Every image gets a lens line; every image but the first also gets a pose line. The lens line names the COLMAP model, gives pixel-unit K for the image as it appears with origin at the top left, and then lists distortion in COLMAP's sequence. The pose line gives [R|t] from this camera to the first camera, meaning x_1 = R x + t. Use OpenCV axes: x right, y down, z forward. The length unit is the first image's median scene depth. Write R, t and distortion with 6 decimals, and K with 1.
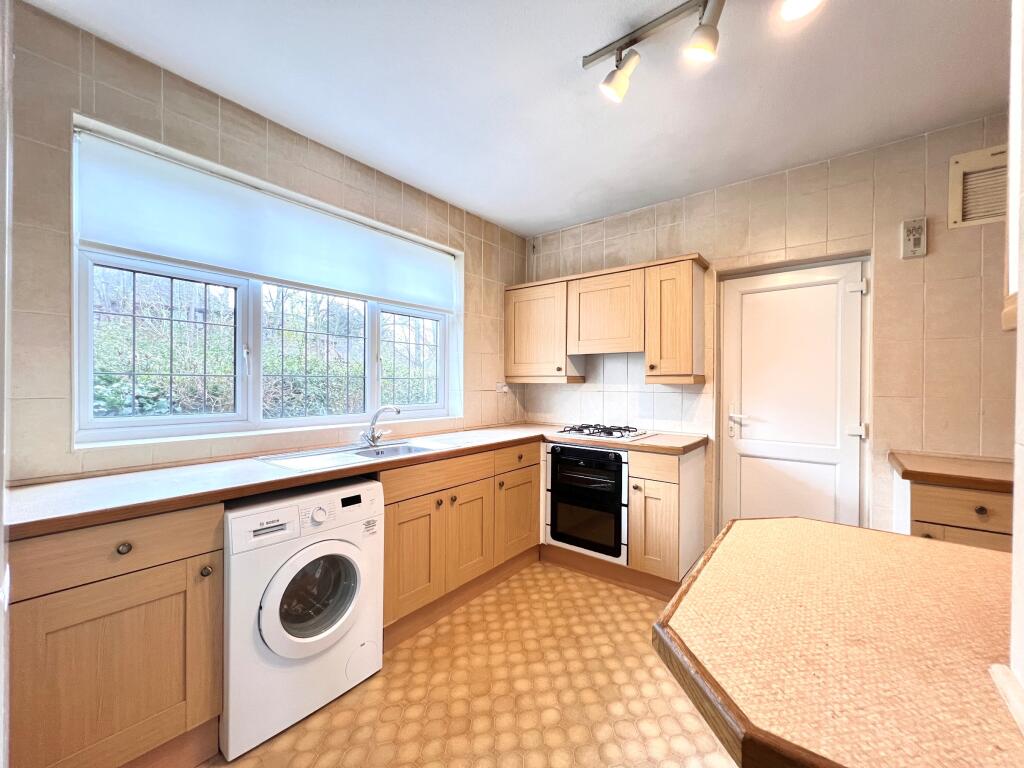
lens RADIAL K [[409.8, 0, 513.9], [0, 409.8, 384.1], [0, 0, 1]] dist [0.000429, 0.000028]
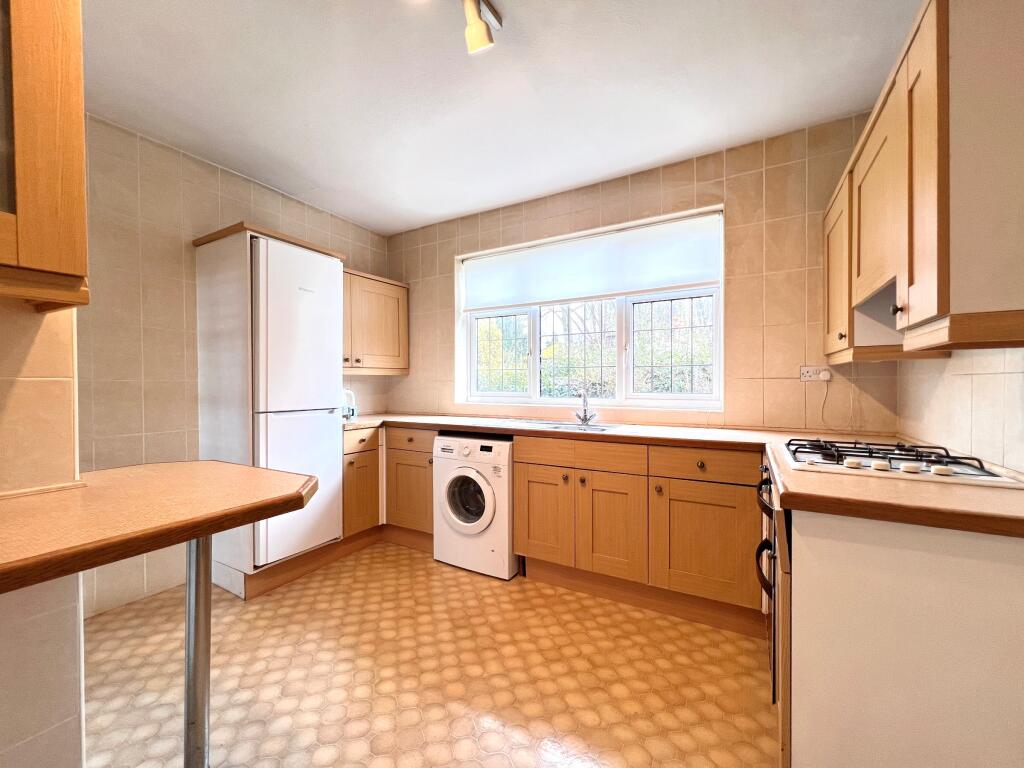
lens RADIAL K [[409.8, 0, 514.4], [0, 409.8, 385.0], [0, 0, 1]] dist [0.000429, 0.000028]
pose [[0.145005, -0.003691, -0.989424, 0.948253], [0.000925, 0.999993, -0.003595, 0.049714], [0.989431, -0.000394, 0.145007, 0.764224]]
